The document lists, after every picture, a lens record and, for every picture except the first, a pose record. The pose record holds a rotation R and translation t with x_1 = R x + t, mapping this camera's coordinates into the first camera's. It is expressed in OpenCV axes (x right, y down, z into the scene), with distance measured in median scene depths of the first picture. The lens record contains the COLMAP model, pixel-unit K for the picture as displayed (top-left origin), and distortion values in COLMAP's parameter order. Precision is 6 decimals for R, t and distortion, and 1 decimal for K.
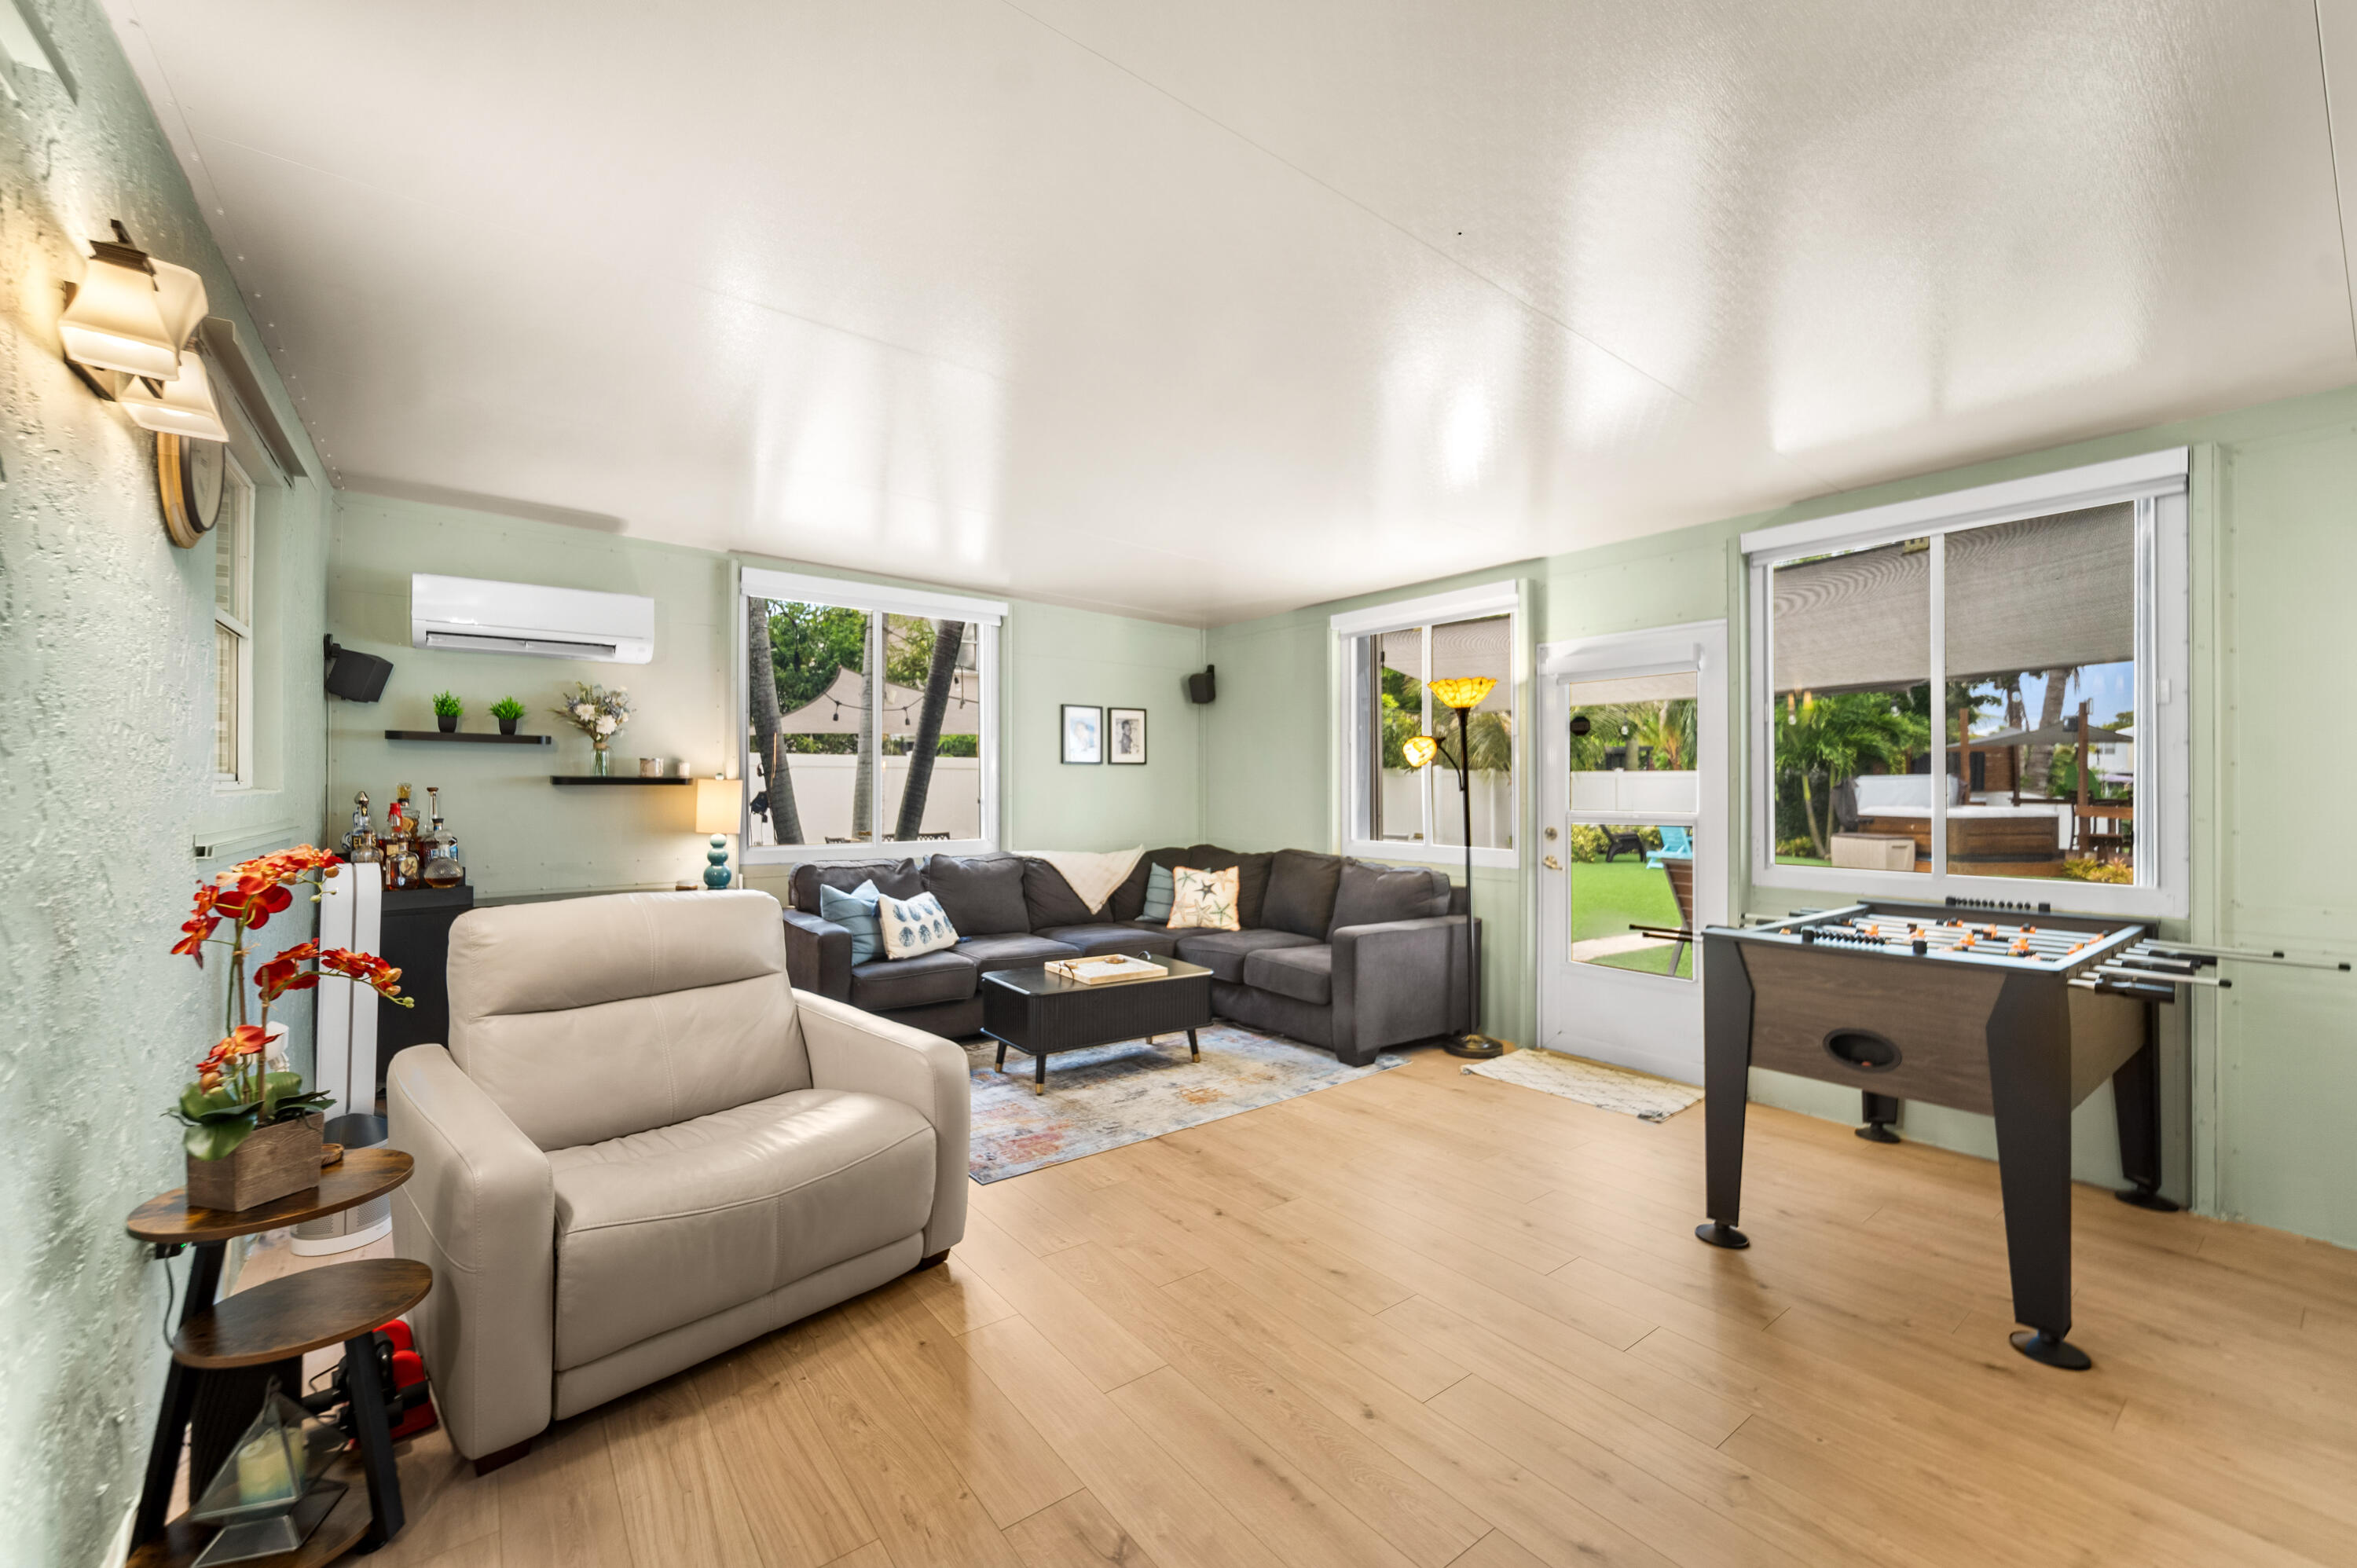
lens RADIAL K [[967.6, 0, 1127.0], [0, 967.6, 775.3], [0, 0, 1]] dist [-0.005402, 0.001172]
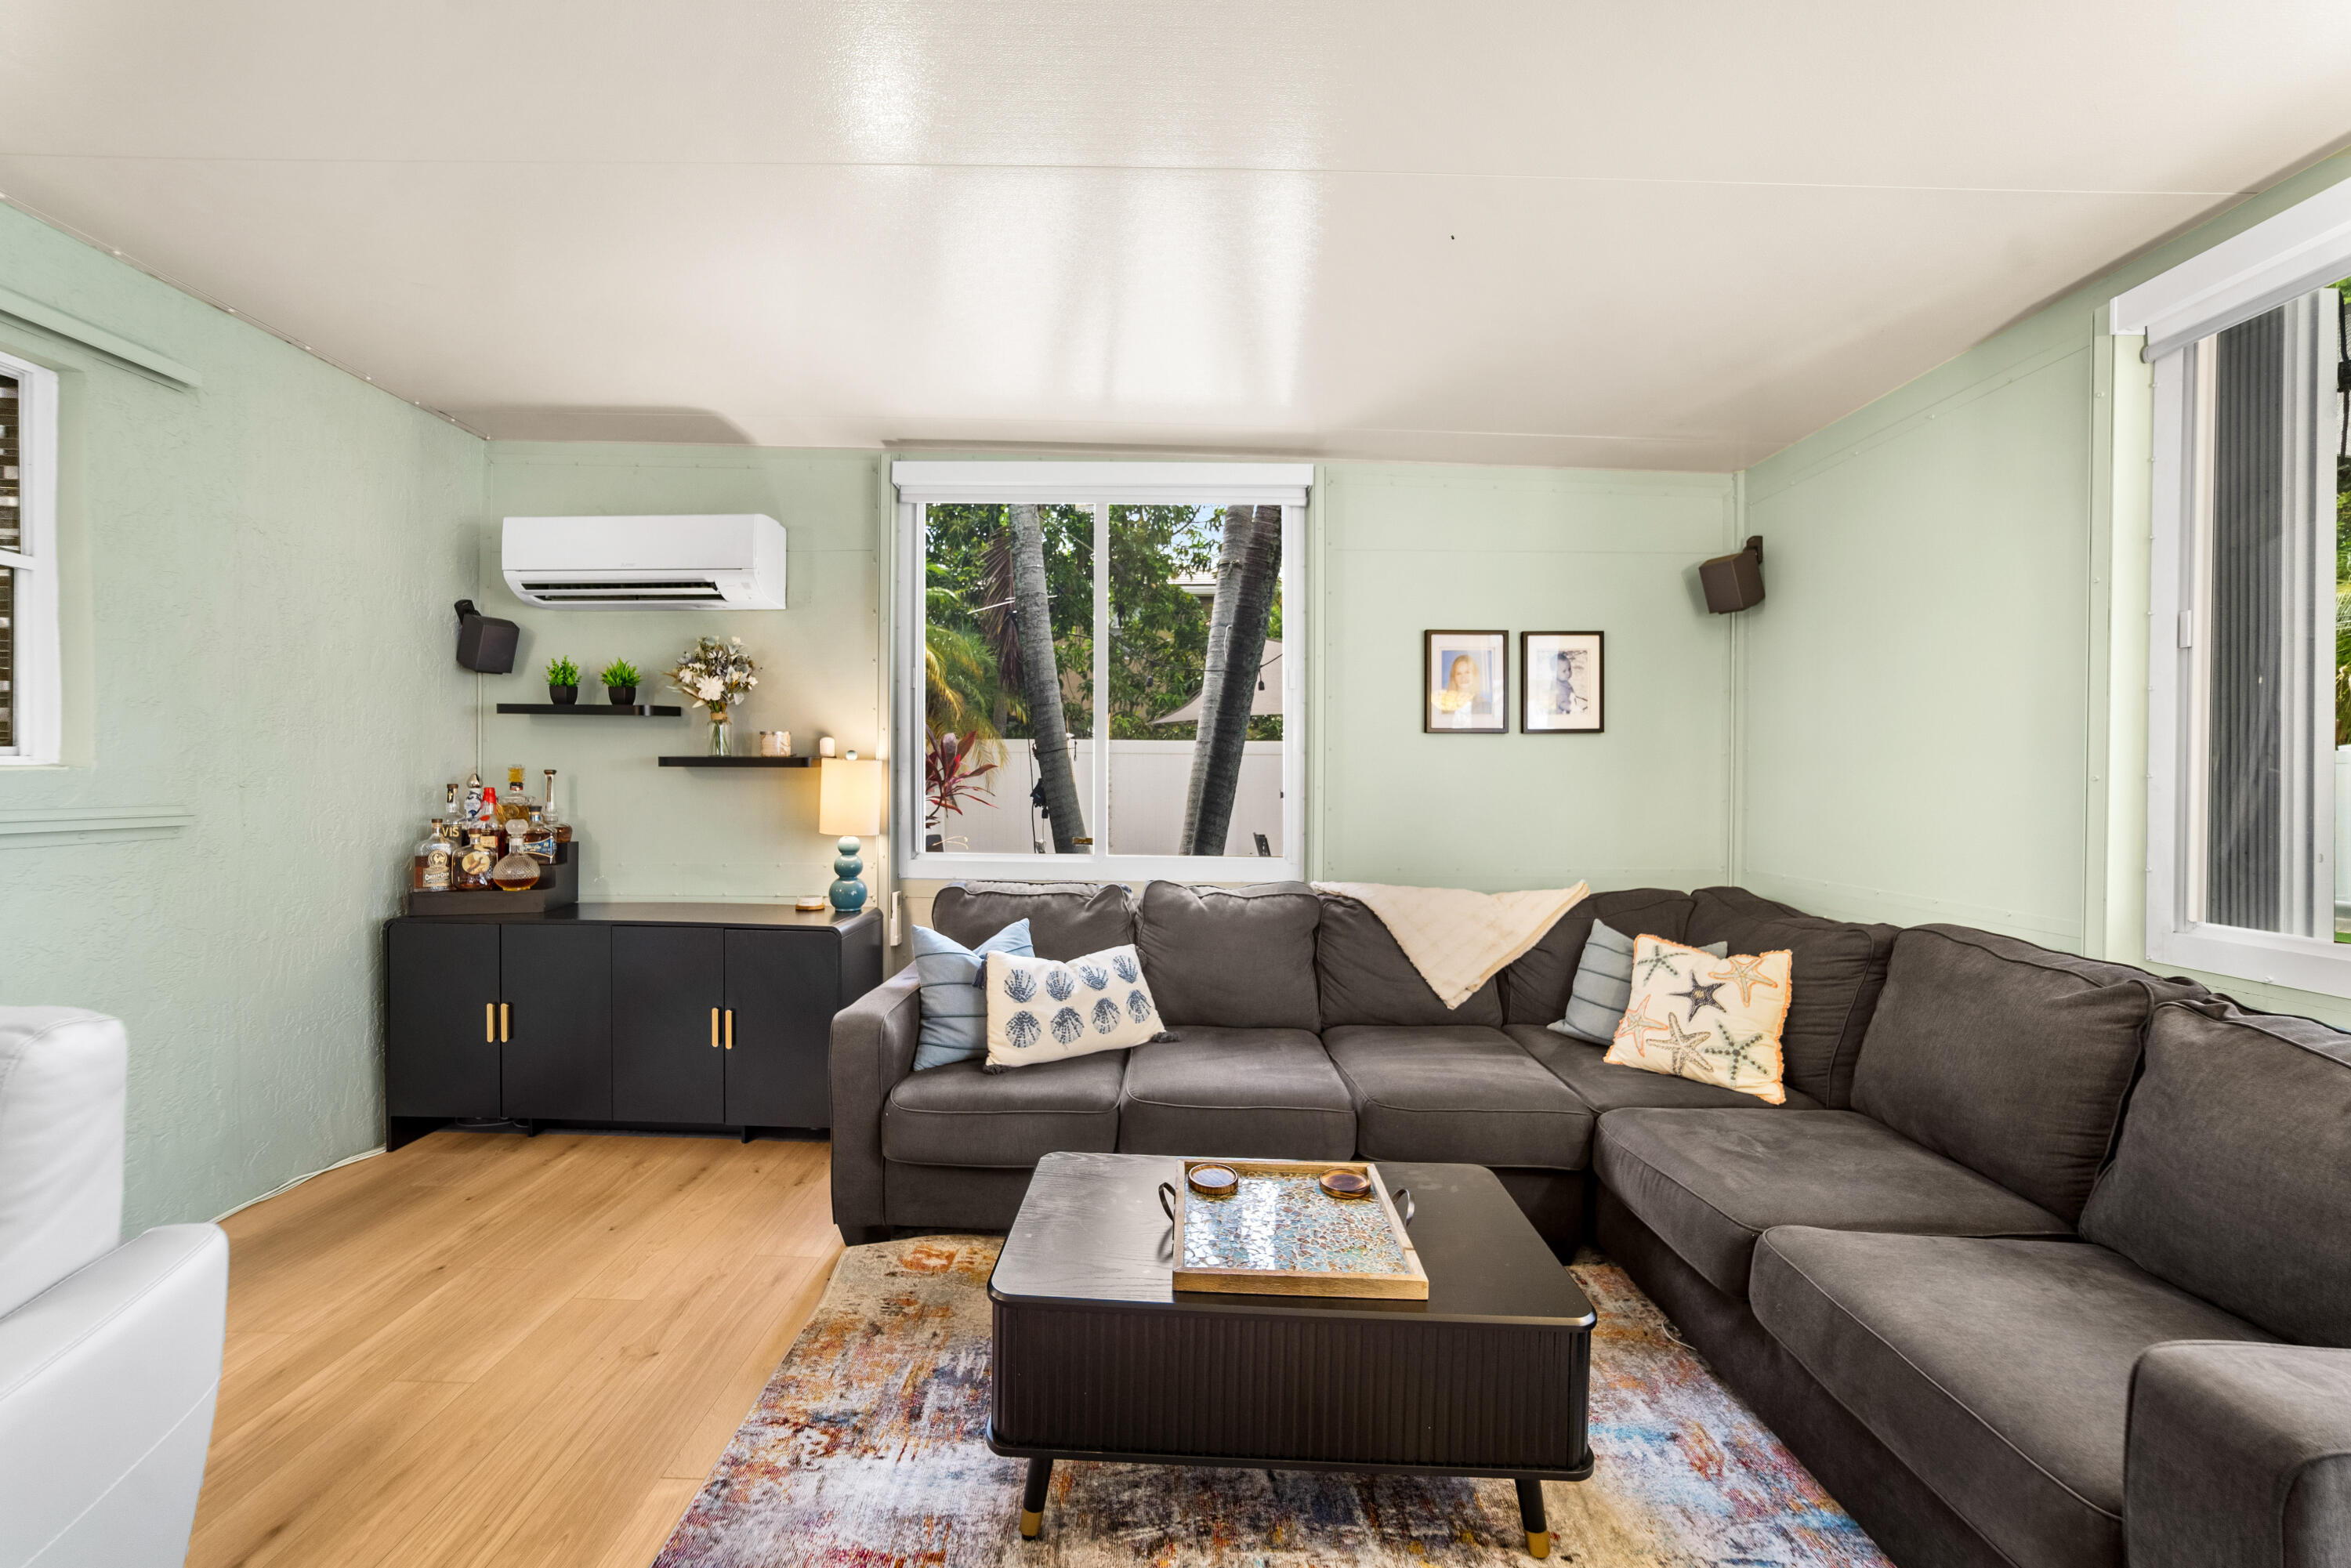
lens RADIAL K [[829.3, 0, 1165.6], [0, 829.3, 782.6], [0, 0, 1]] dist [-0.014297, 0.002966]
pose [[0.808097, 0.007565, -0.589001, 0.107642], [0.002904, 0.999854, 0.016827, 0.009696], [0.589042, -0.015308, 0.807957, 0.542378]]
